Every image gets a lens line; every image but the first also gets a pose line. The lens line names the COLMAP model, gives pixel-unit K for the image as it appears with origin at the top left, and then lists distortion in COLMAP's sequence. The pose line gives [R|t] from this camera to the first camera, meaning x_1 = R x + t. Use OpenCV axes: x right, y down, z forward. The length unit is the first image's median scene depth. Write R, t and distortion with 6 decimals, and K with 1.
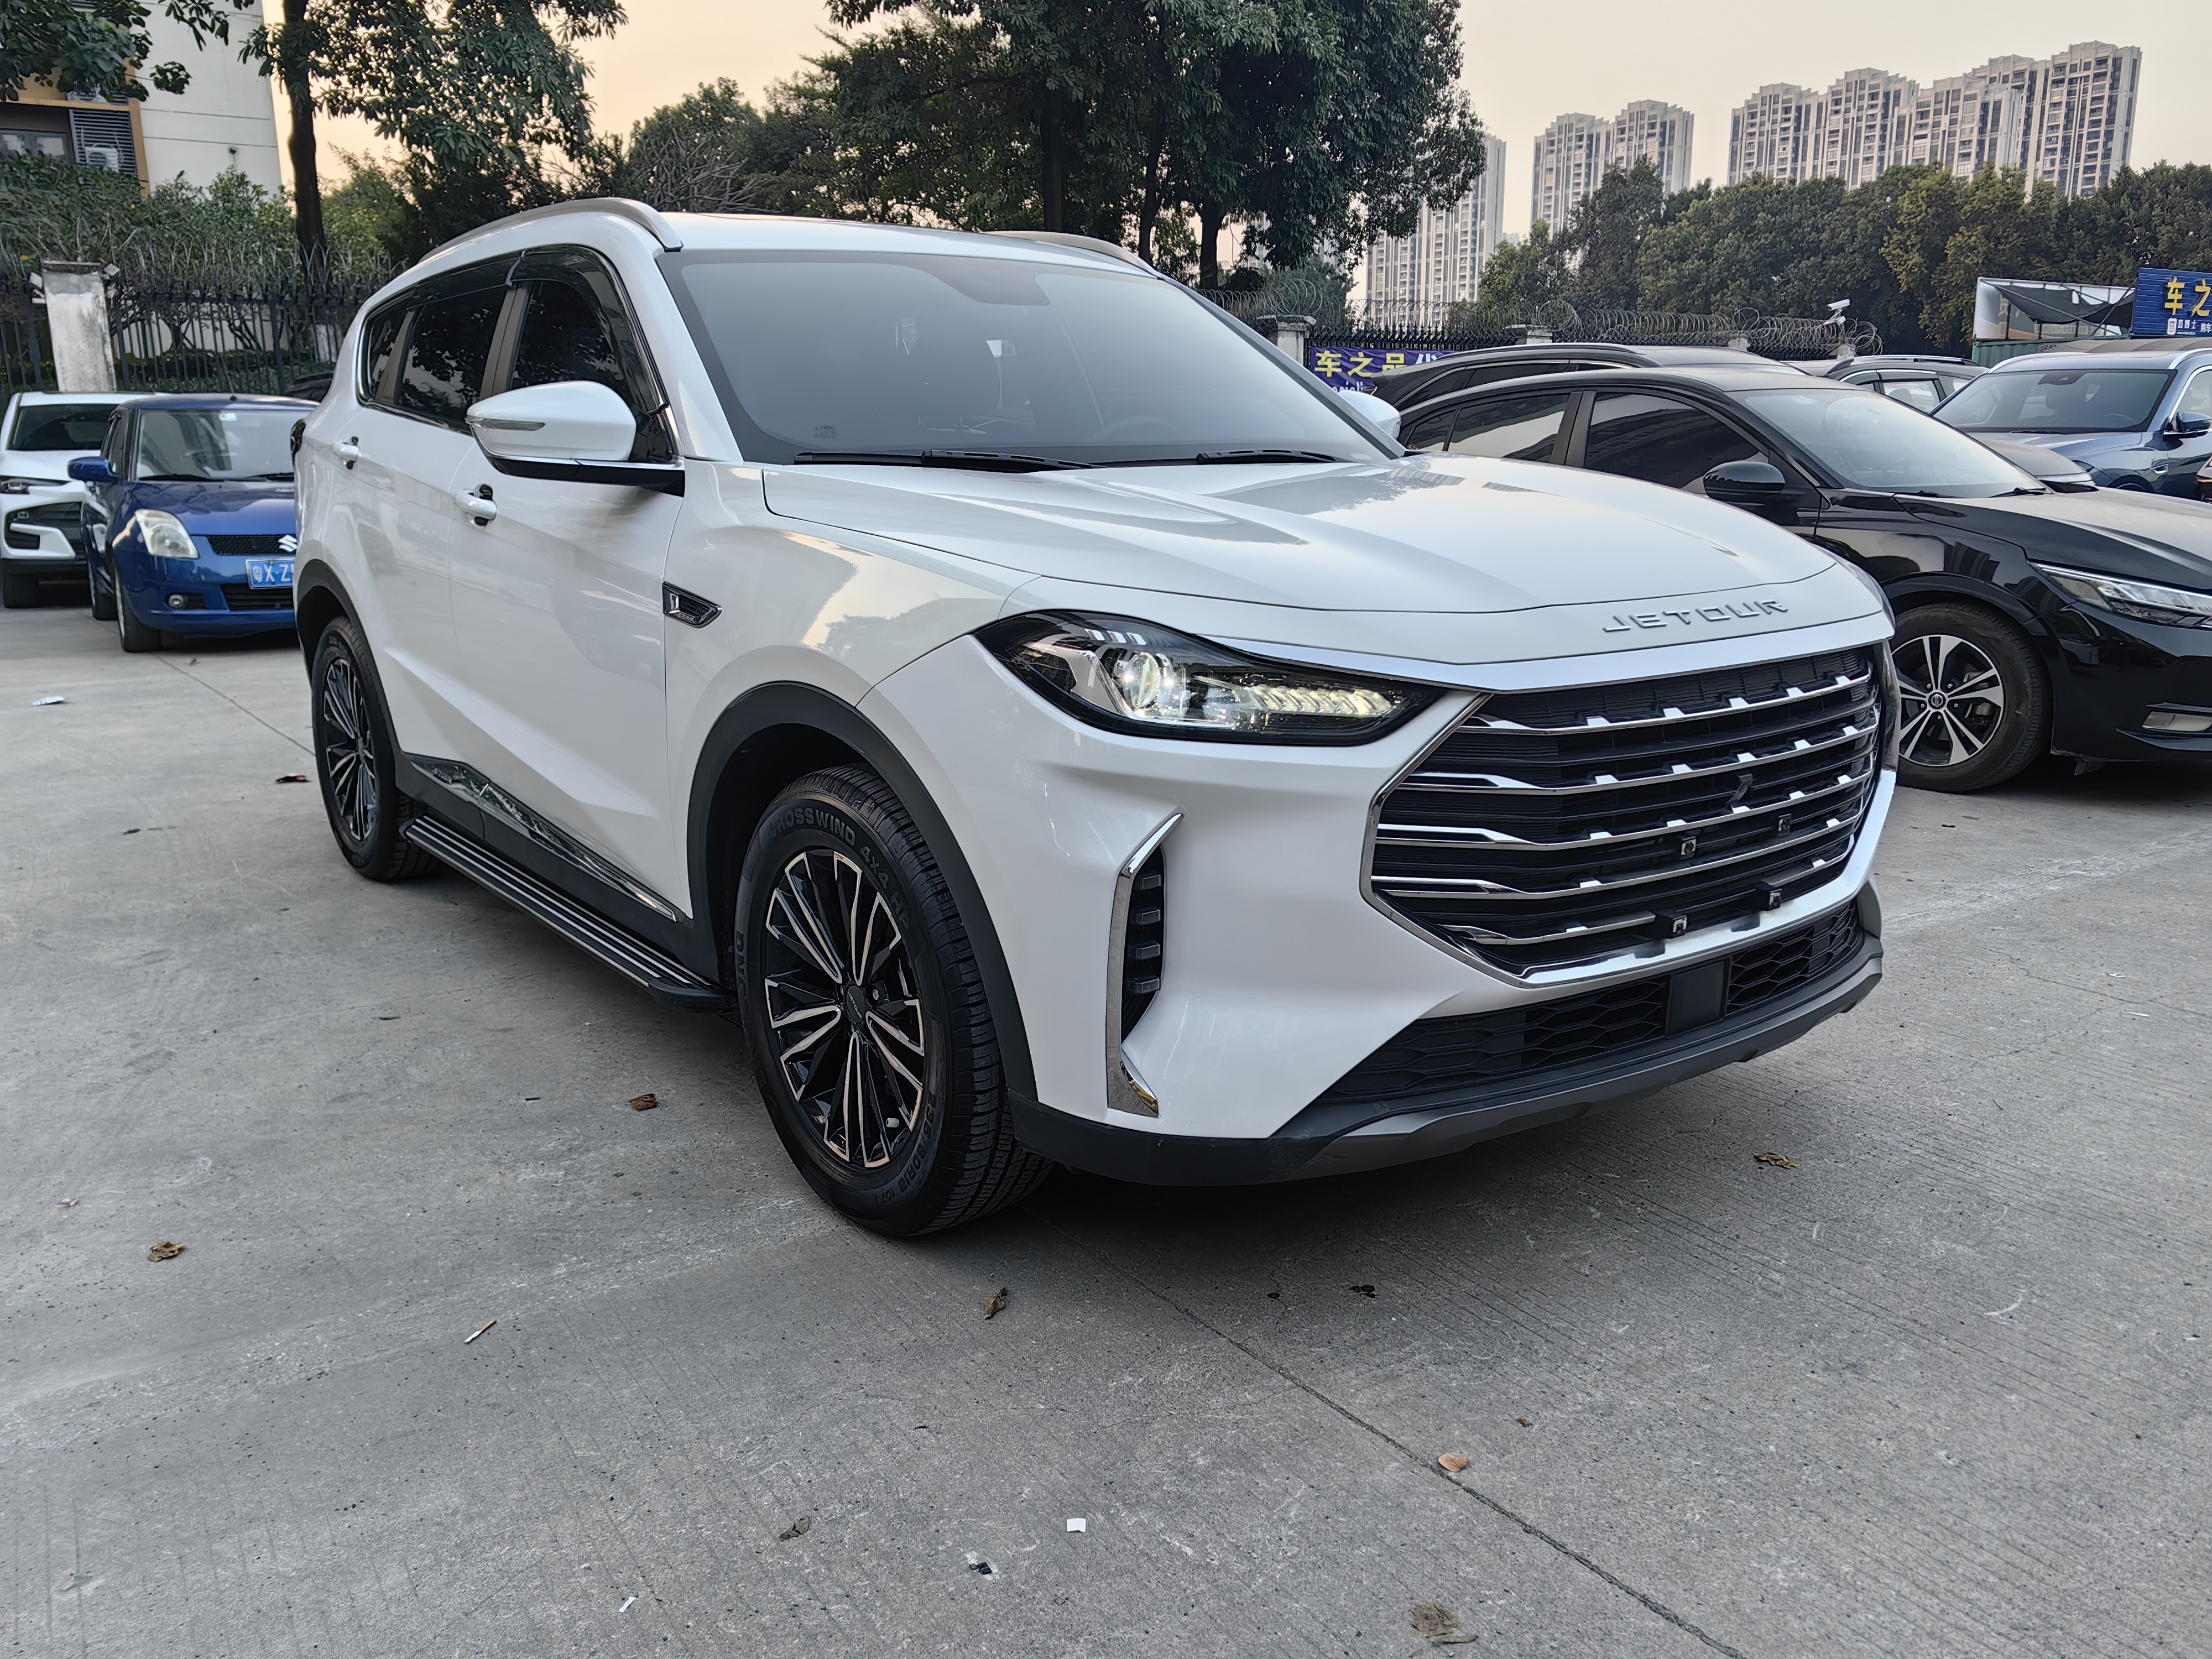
lens RADIAL K [[1733.5, 0, 1118.1], [0, 1733.5, 840.6], [0, 0, 1]] dist [0.037519, -0.040921]
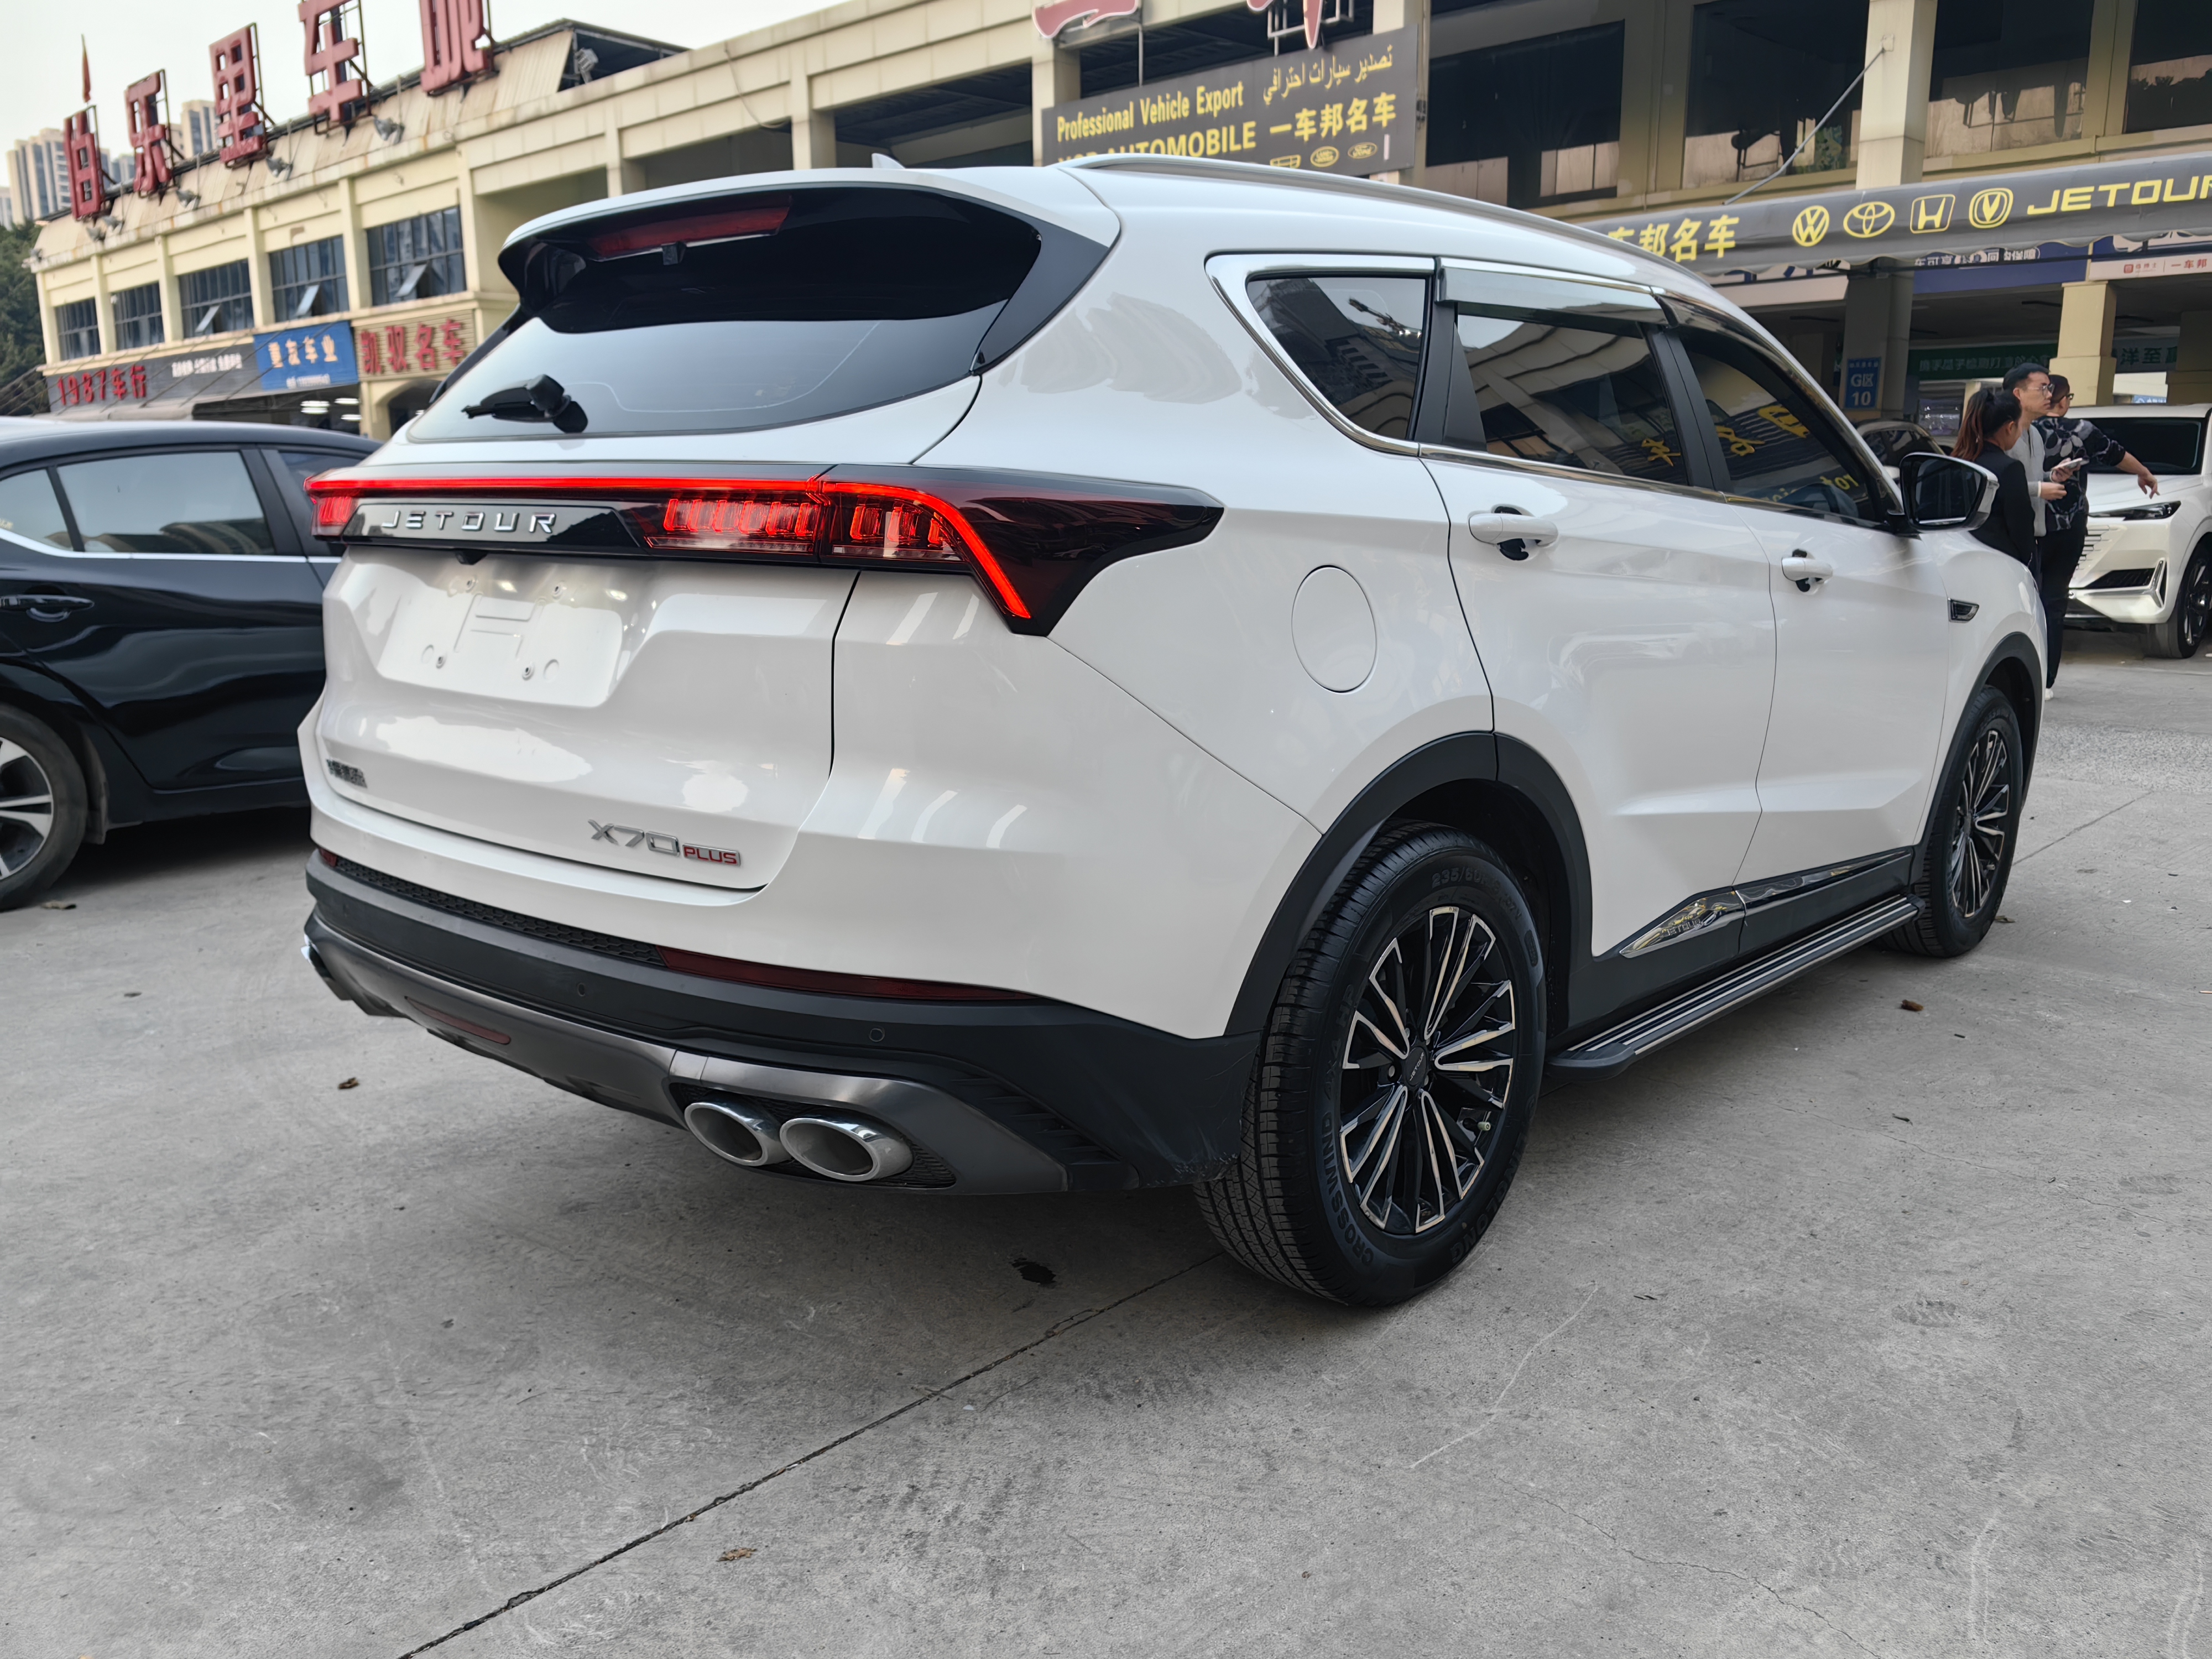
lens RADIAL K [[1744.6, 0, 1106.0], [0, 1744.6, 829.5], [0, 0, 1]] dist [0.036742, -0.047803]
pose [[-0.186559, -0.180448, 0.965730, -1.503499], [0.228887, 0.947955, 0.221343, -0.430202], [-0.955409, 0.262337, -0.135547, 1.847273]]
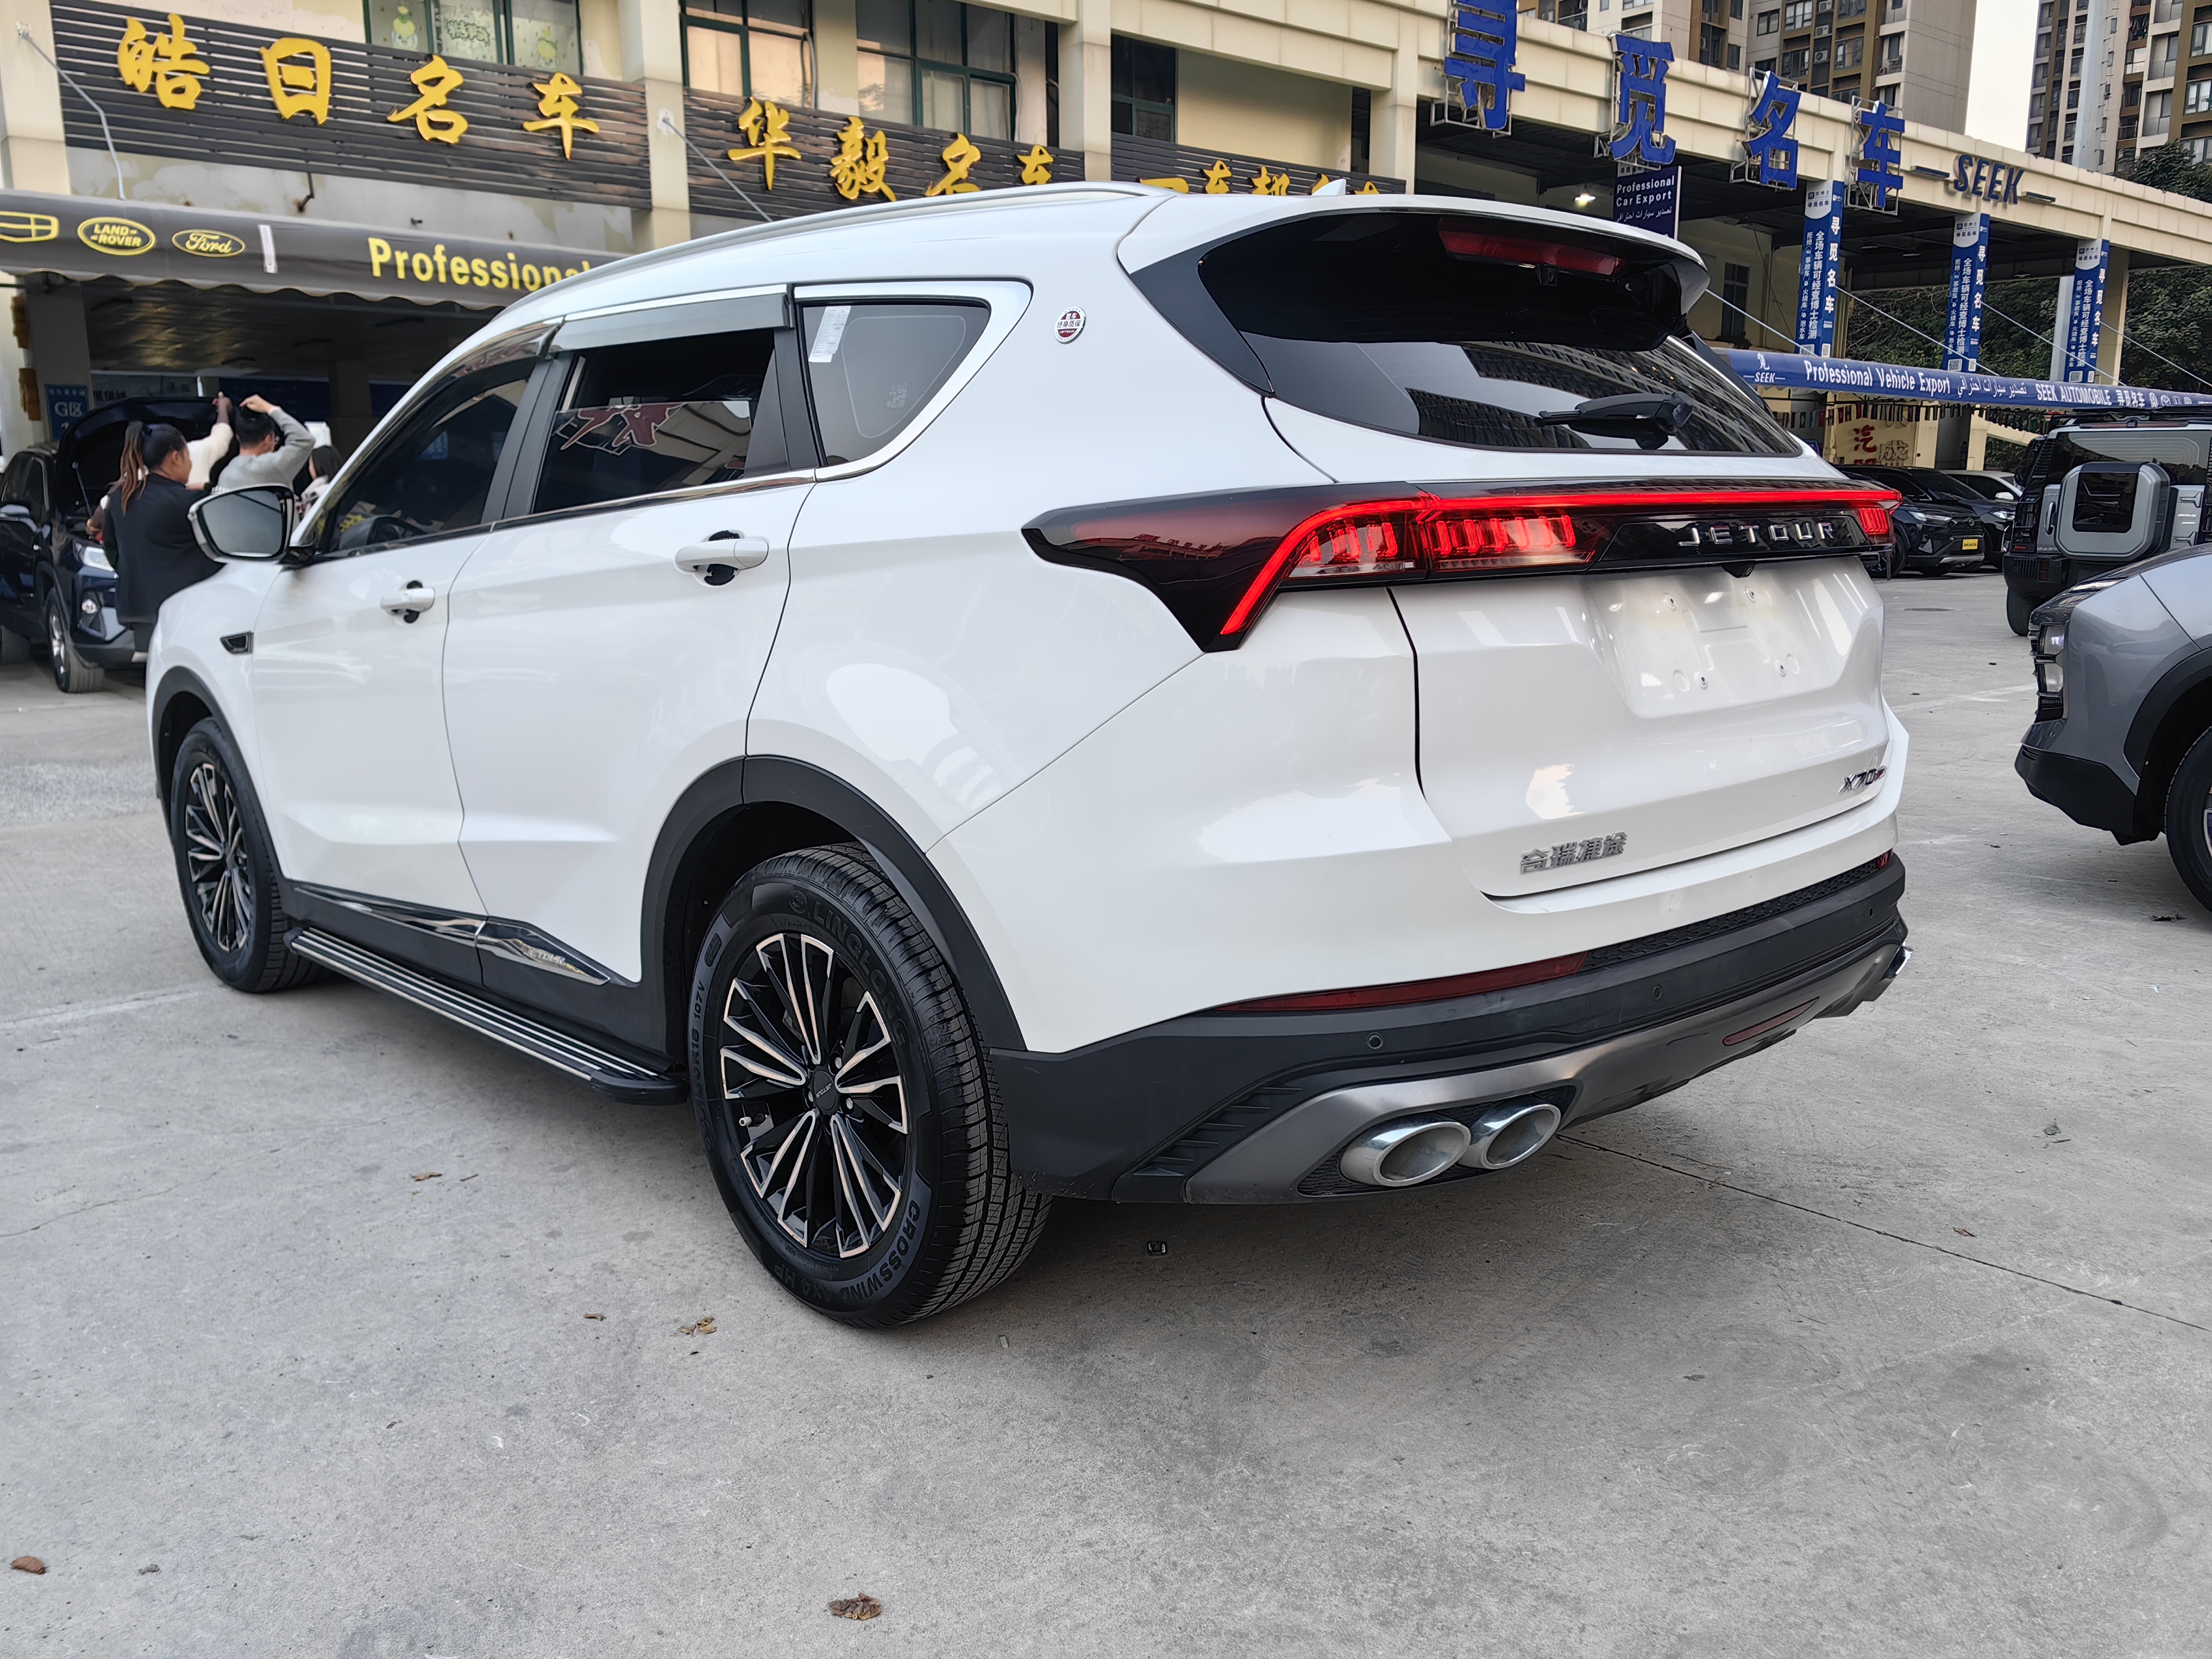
lens RADIAL K [[1753.7, 0, 1106.0], [0, 1753.7, 829.5], [0, 0, 1]] dist [0.036532, -0.044836]
pose [[-0.994629, 0.039089, -0.095841, -0.295658], [-0.002767, 0.915579, 0.402128, -0.653513], [0.103469, 0.400233, -0.910553, 2.736050]]
